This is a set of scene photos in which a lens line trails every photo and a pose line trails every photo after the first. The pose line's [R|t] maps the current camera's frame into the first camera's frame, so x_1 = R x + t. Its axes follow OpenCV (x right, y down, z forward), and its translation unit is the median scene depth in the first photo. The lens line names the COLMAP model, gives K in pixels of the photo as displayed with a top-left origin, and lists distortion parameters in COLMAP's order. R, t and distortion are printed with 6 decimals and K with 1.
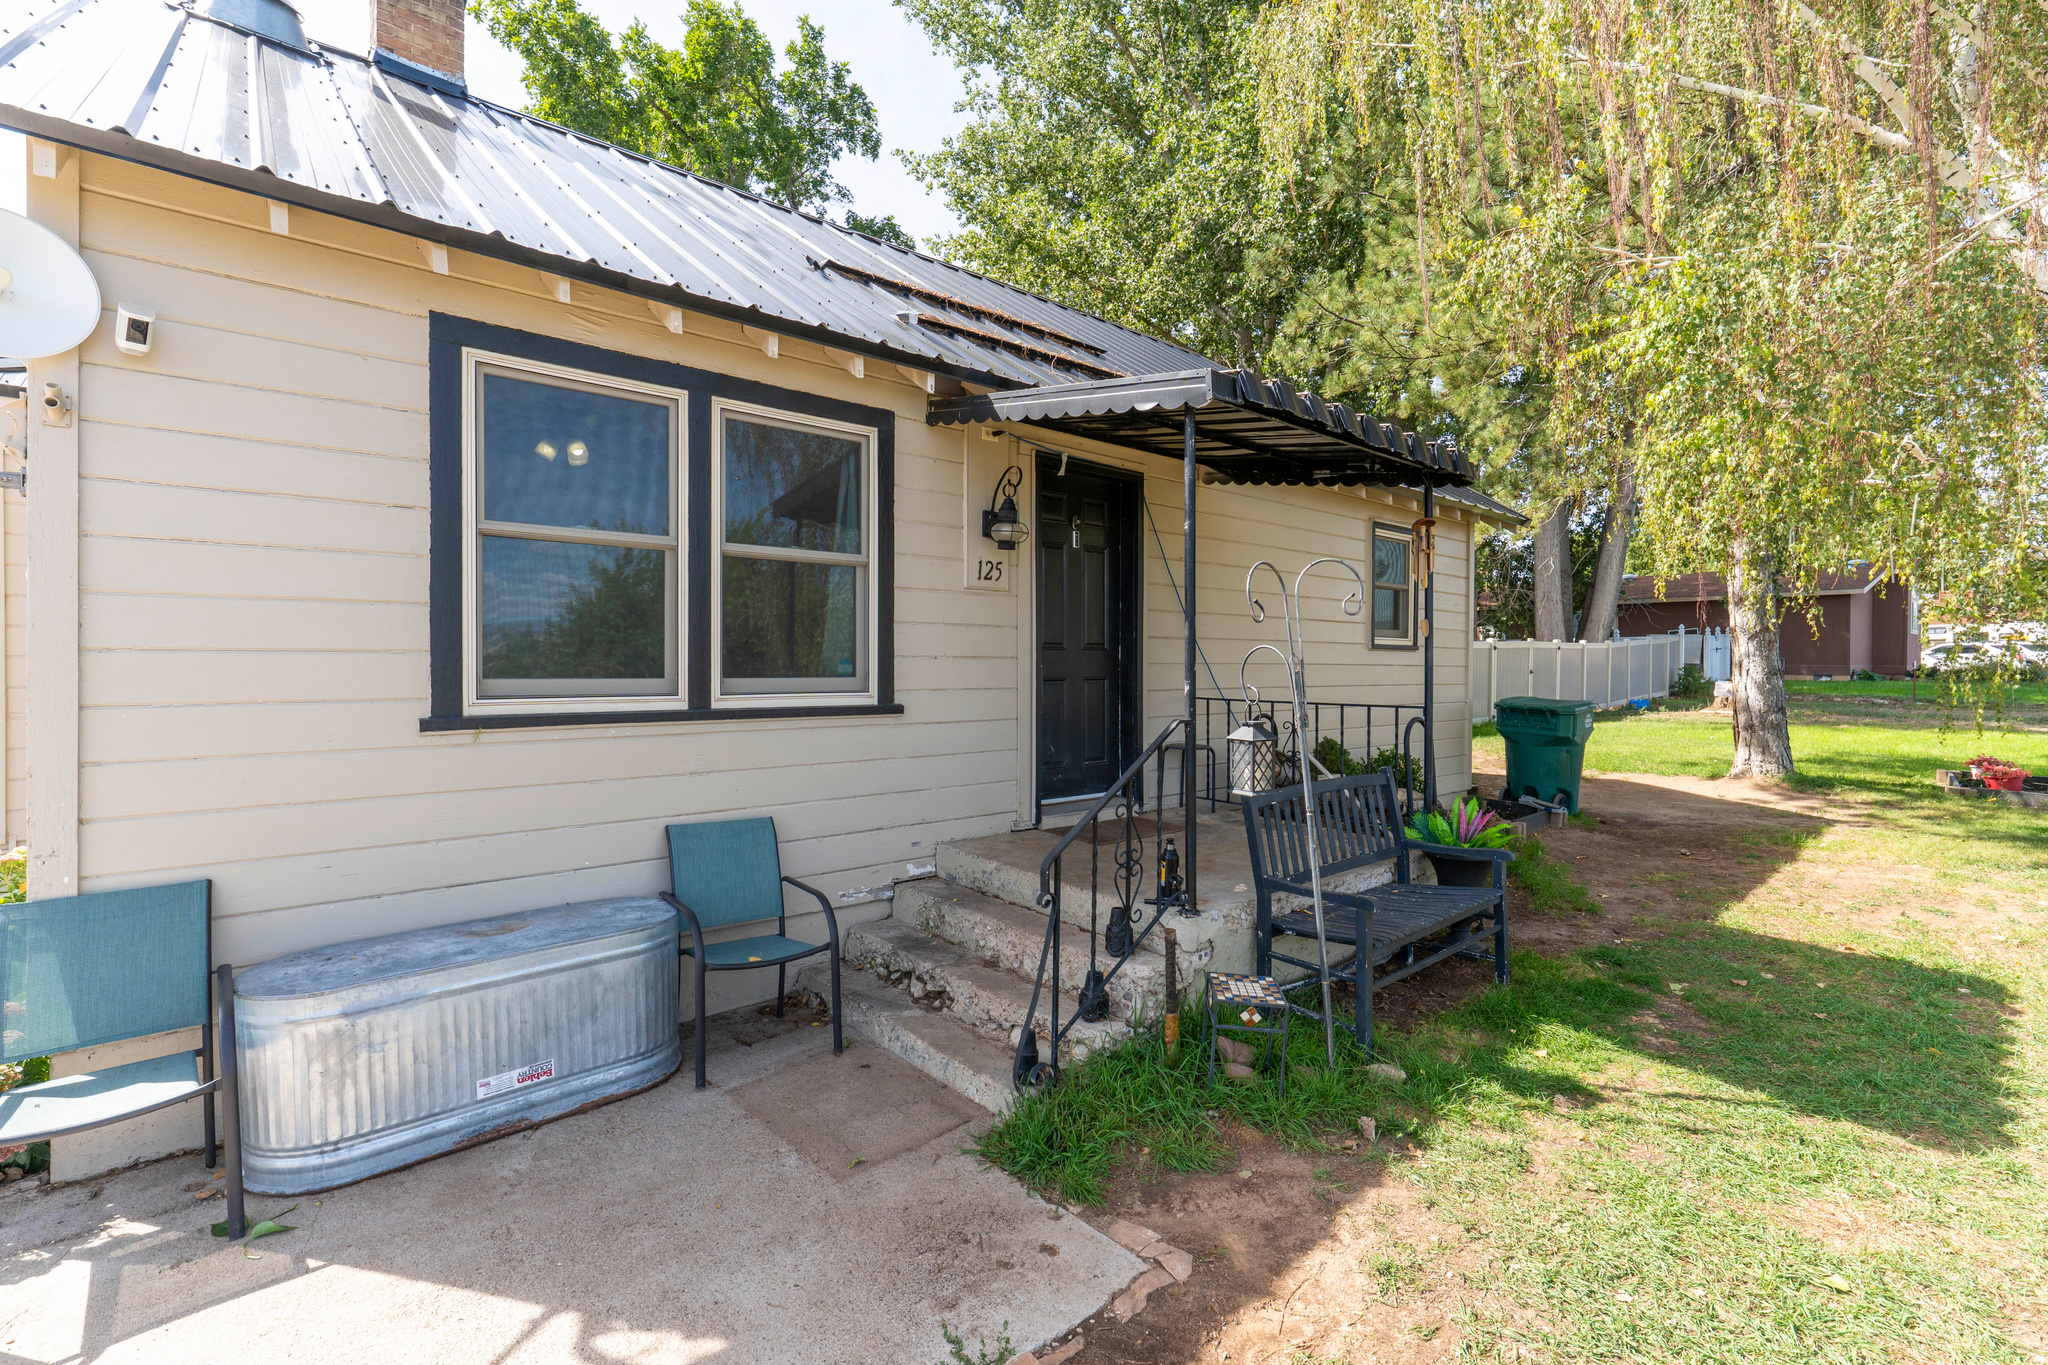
lens RADIAL K [[904.4, 0, 1020.8], [0, 904.4, 677.4], [0, 0, 1]] dist [-0.004126, 0.000266]
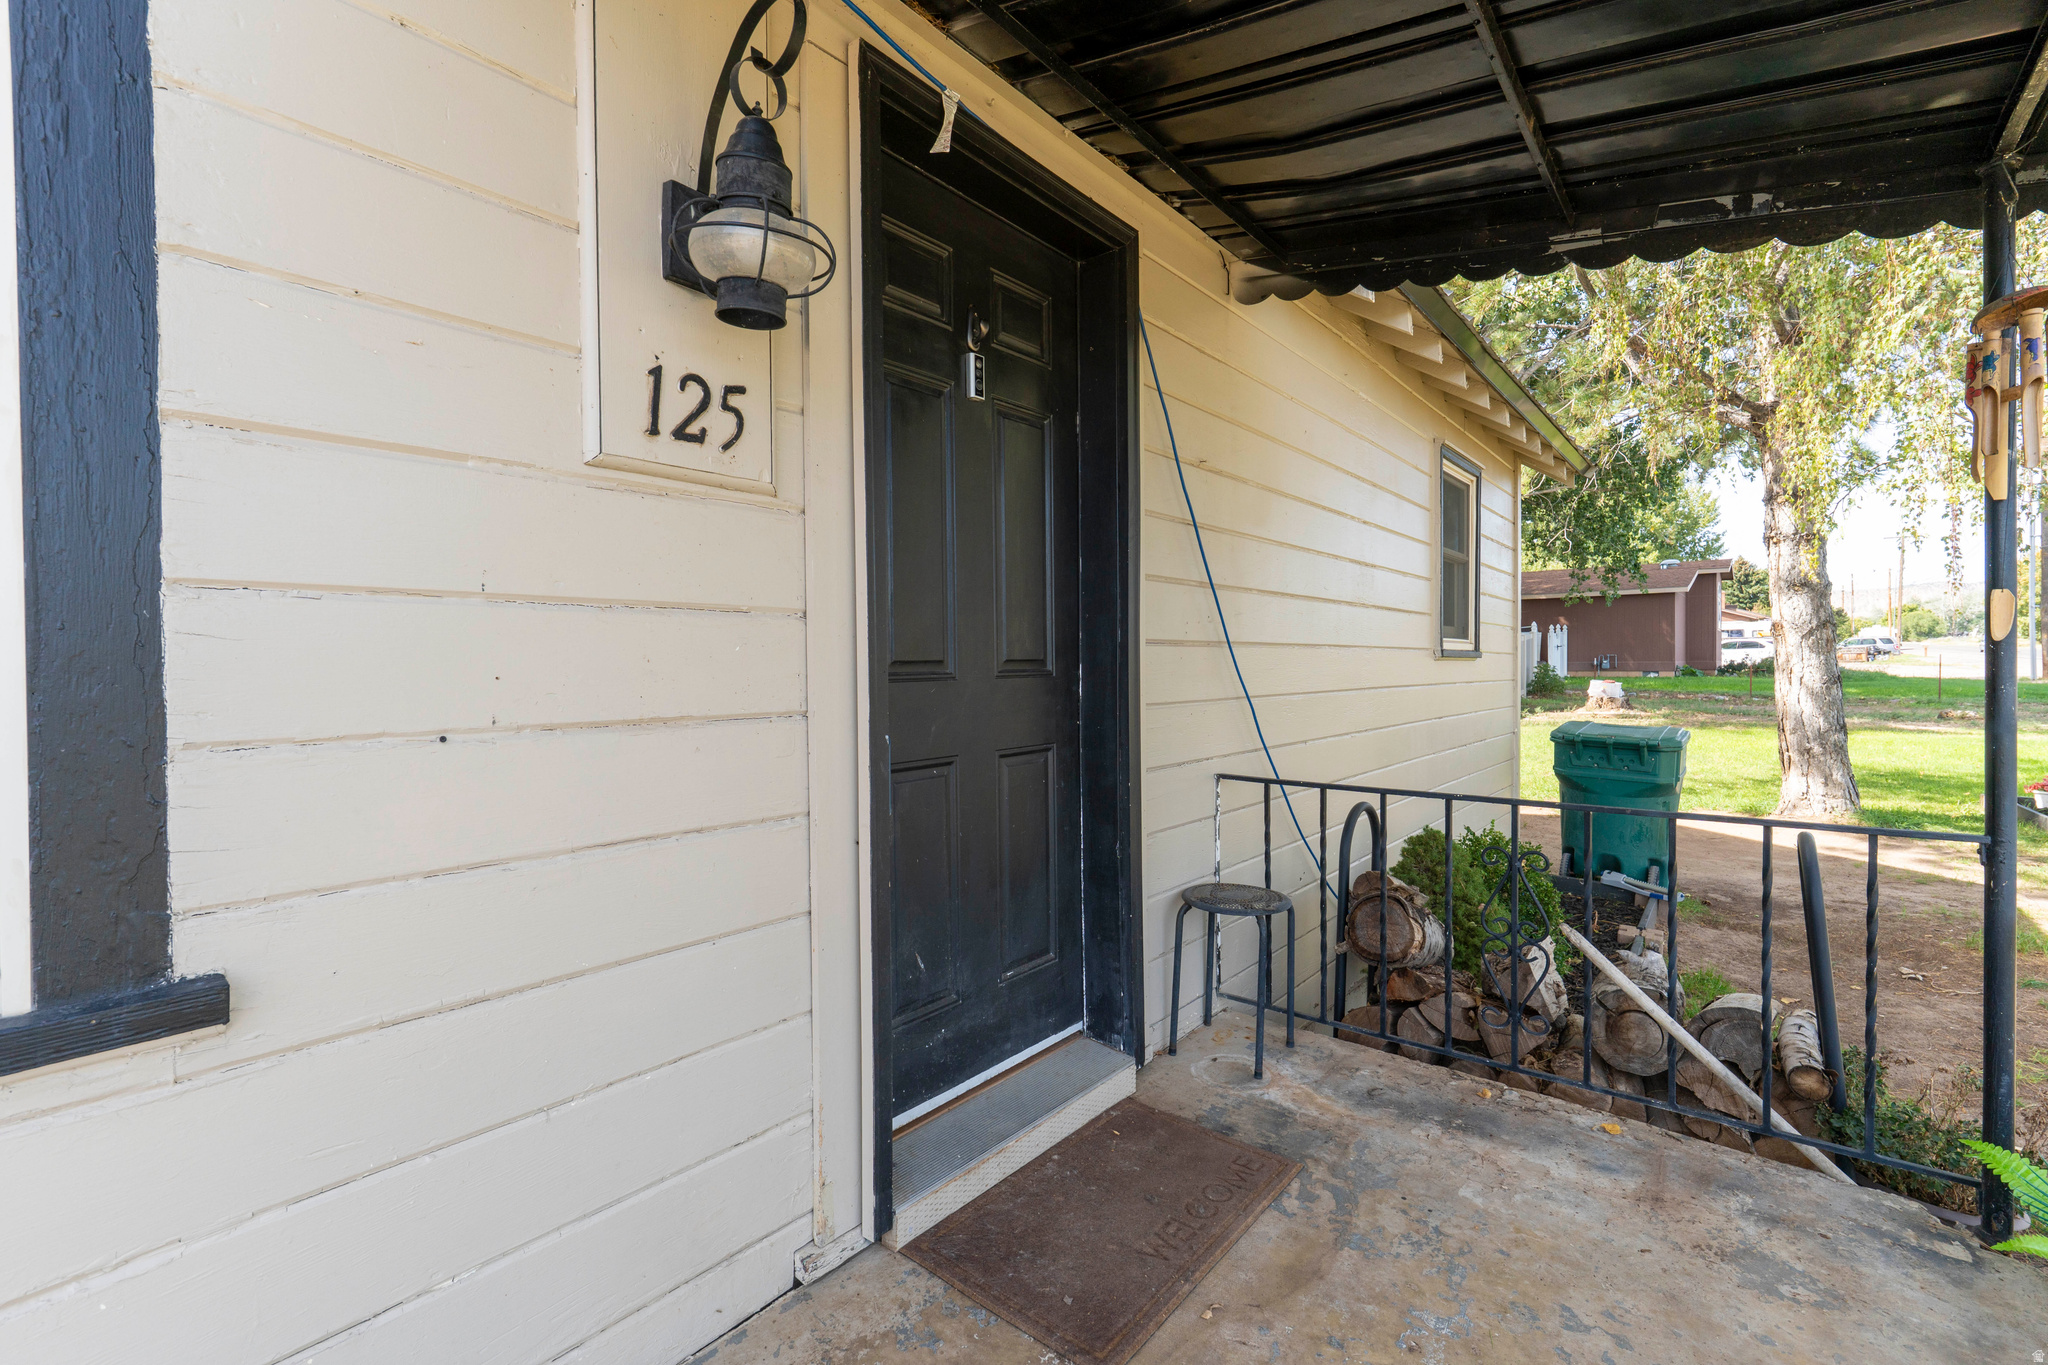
lens RADIAL K [[904.4, 0, 1020.8], [0, 904.4, 677.4], [0, 0, 1]] dist [-0.004126, 0.000266]
pose [[0.983982, -0.011938, 0.177869, 0.012841], [0.011709, 0.999929, 0.002332, -0.033995], [-0.177884, -0.000212, 0.984051, 0.680254]]
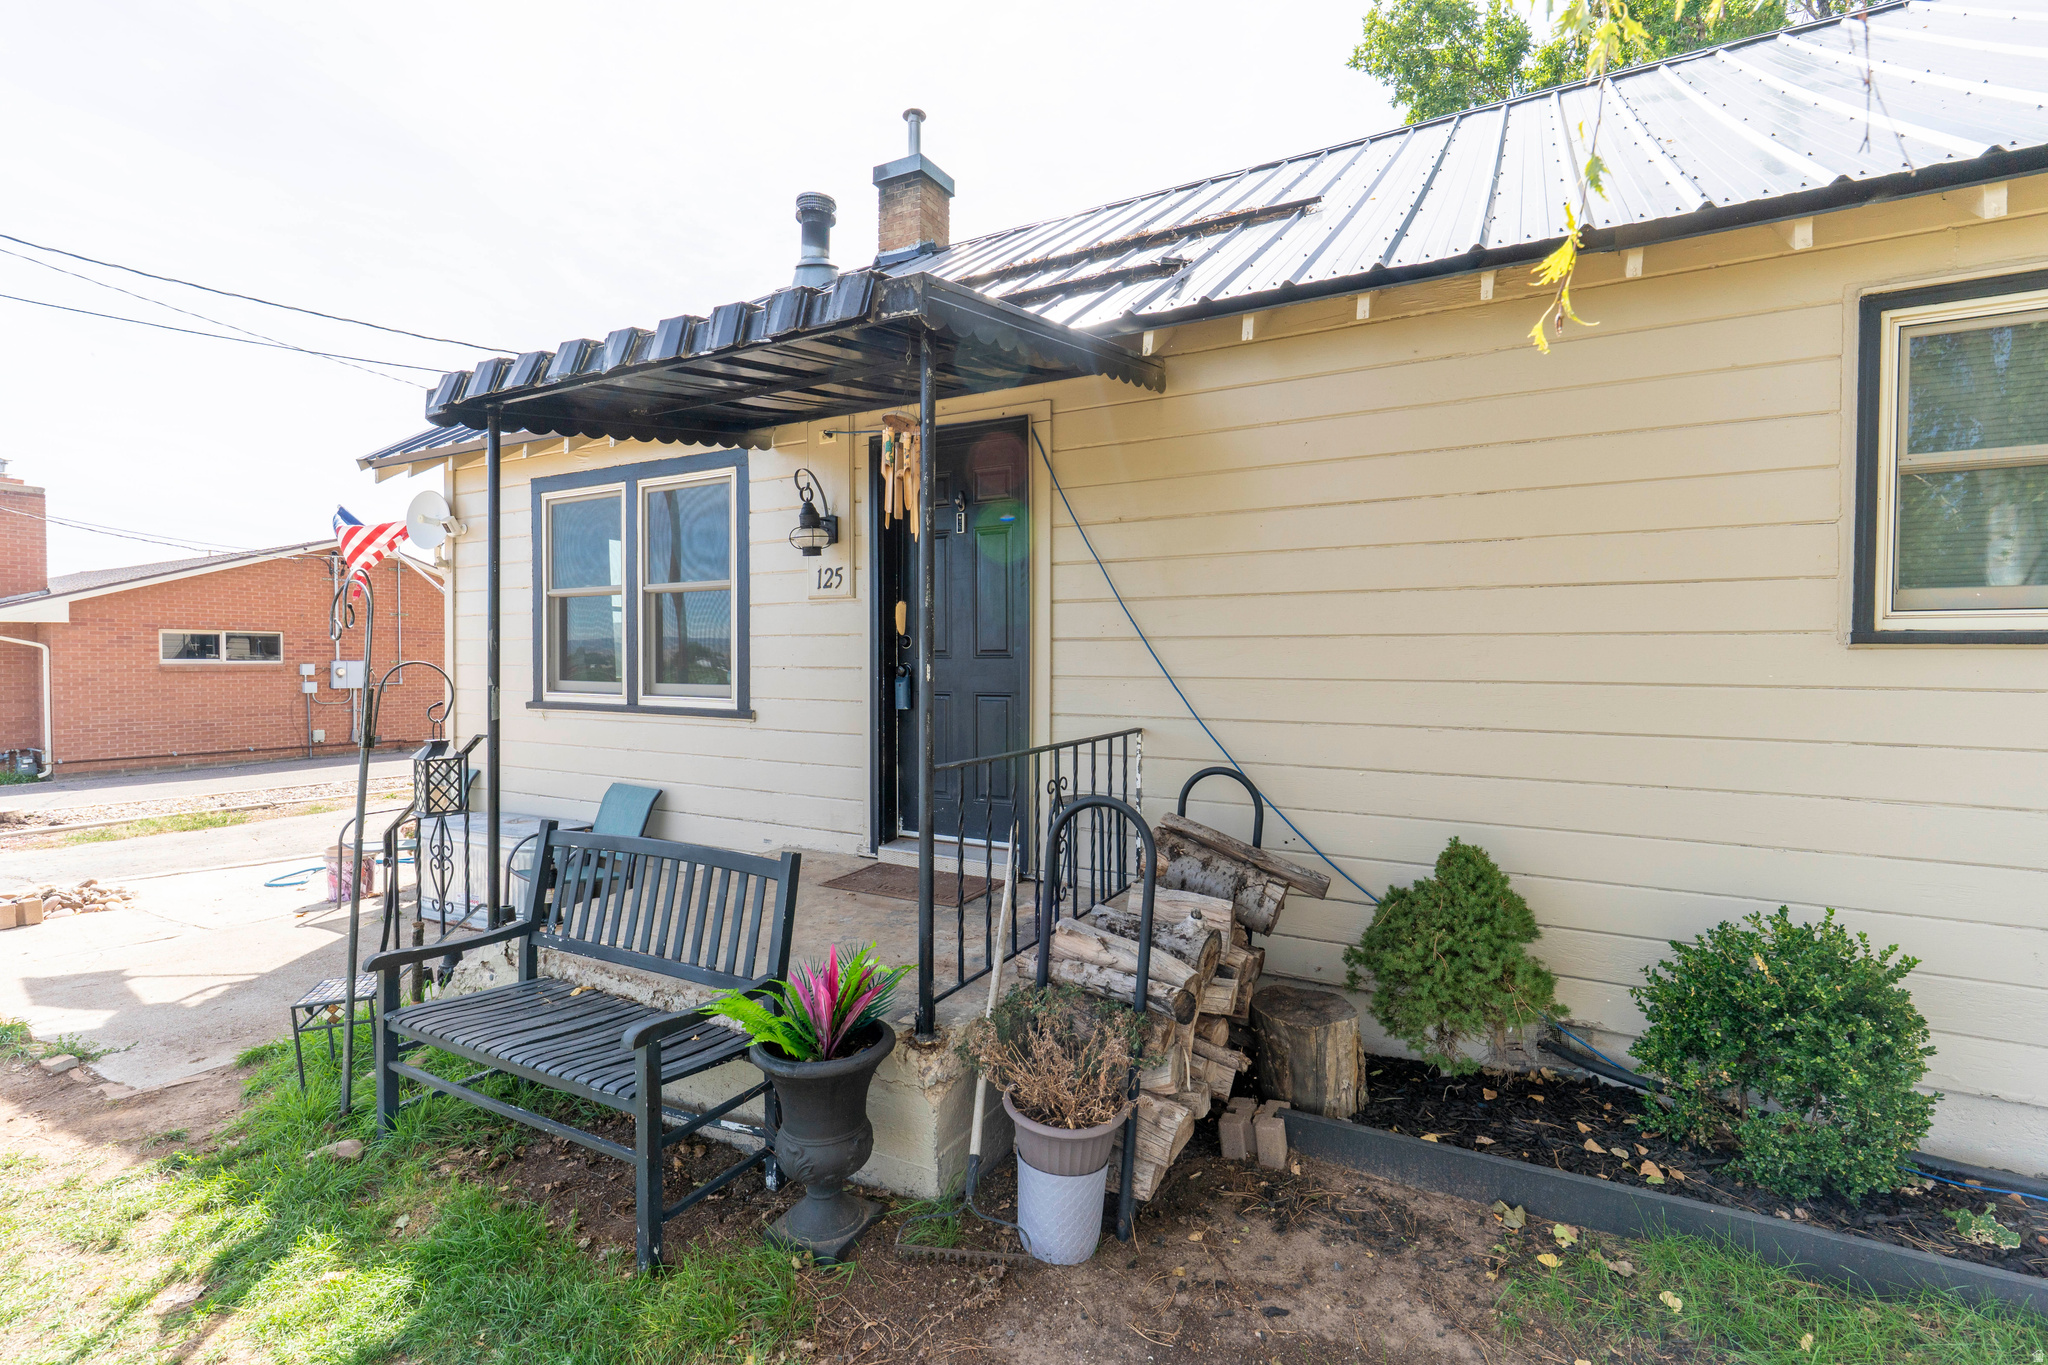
lens RADIAL K [[911.0, 0, 1025.6], [0, 911.0, 686.2], [0, 0, 1]] dist [0.006219, 0.000416]
pose [[0.353741, 0.016543, -0.935197, 0.911650], [-0.021554, 0.999722, 0.009532, -0.015876], [0.935095, 0.016786, 0.353999, 0.818352]]
